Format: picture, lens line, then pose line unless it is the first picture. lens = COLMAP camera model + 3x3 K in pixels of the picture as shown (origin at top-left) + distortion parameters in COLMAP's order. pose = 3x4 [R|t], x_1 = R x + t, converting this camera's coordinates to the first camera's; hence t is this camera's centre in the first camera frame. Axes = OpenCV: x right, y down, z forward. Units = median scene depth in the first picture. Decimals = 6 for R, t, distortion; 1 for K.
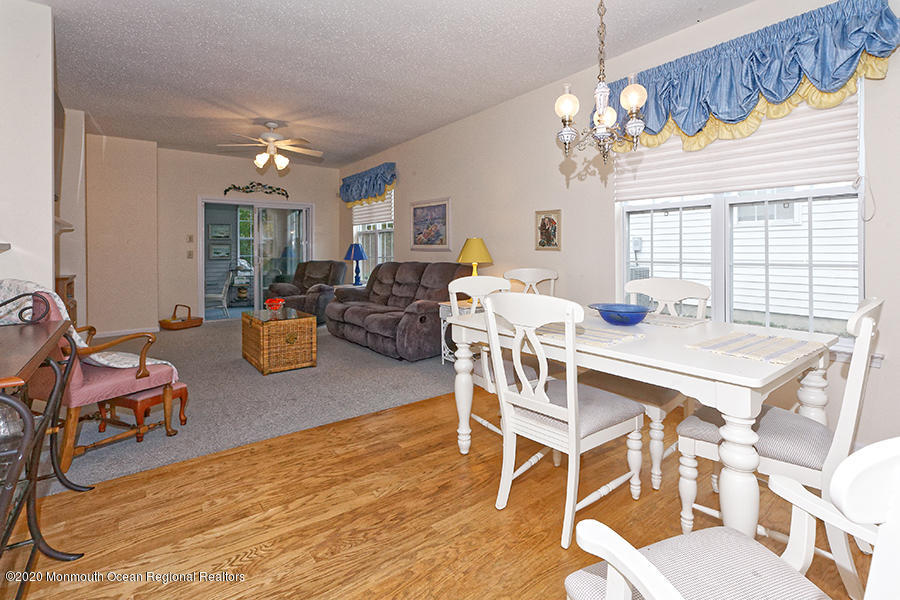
lens RADIAL K [[417.5, 0, 446.1], [0, 417.5, 255.0], [0, 0, 1]] dist [-0.004618, 0.001495]
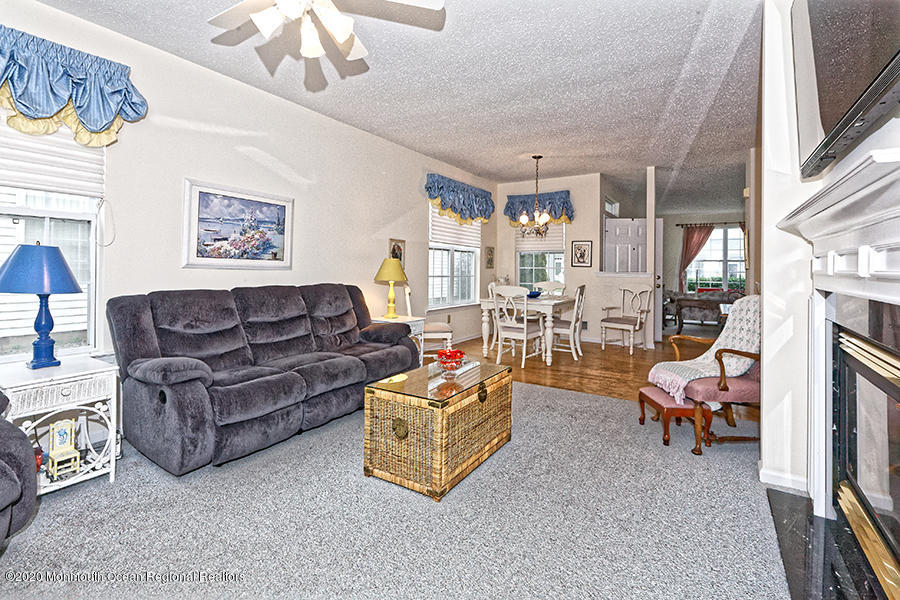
lens RADIAL K [[417.5, 0, 443.7], [0, 417.5, 265.9], [0, 0, 1]] dist [-0.004618, 0.001495]
pose [[-0.347633, 0.007543, 0.937600, -0.779479], [0.002890, 0.999972, -0.006973, -0.009887], [-0.937626, 0.000286, -0.347645, 0.979045]]
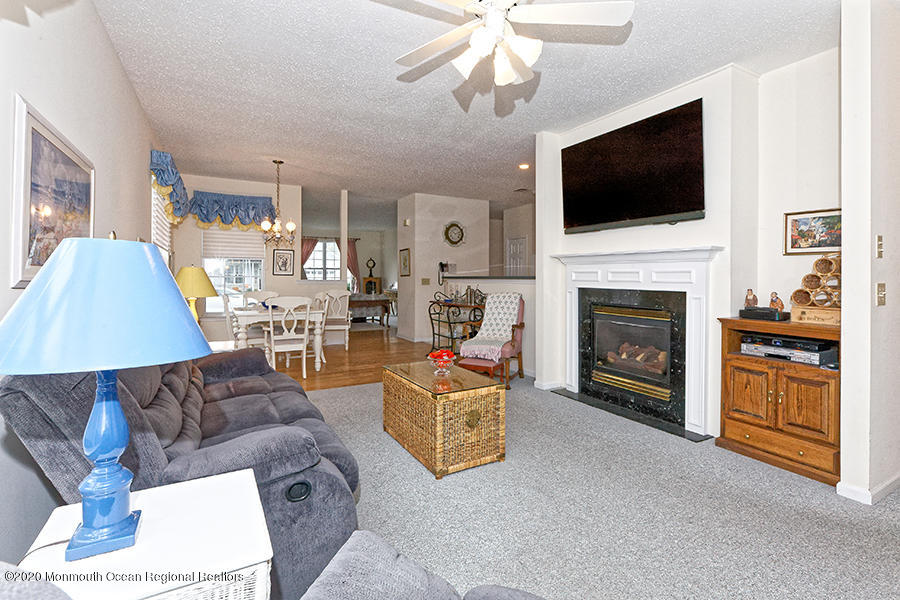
lens RADIAL K [[417.5, 0, 453.1], [0, 417.5, 272.6], [0, 0, 1]] dist [-0.004618, 0.001495]
pose [[-0.993025, 0.005551, 0.117776, -0.393528], [0.005816, 0.999981, 0.001909, -0.022190], [-0.117763, 0.002581, -0.993038, 1.374798]]
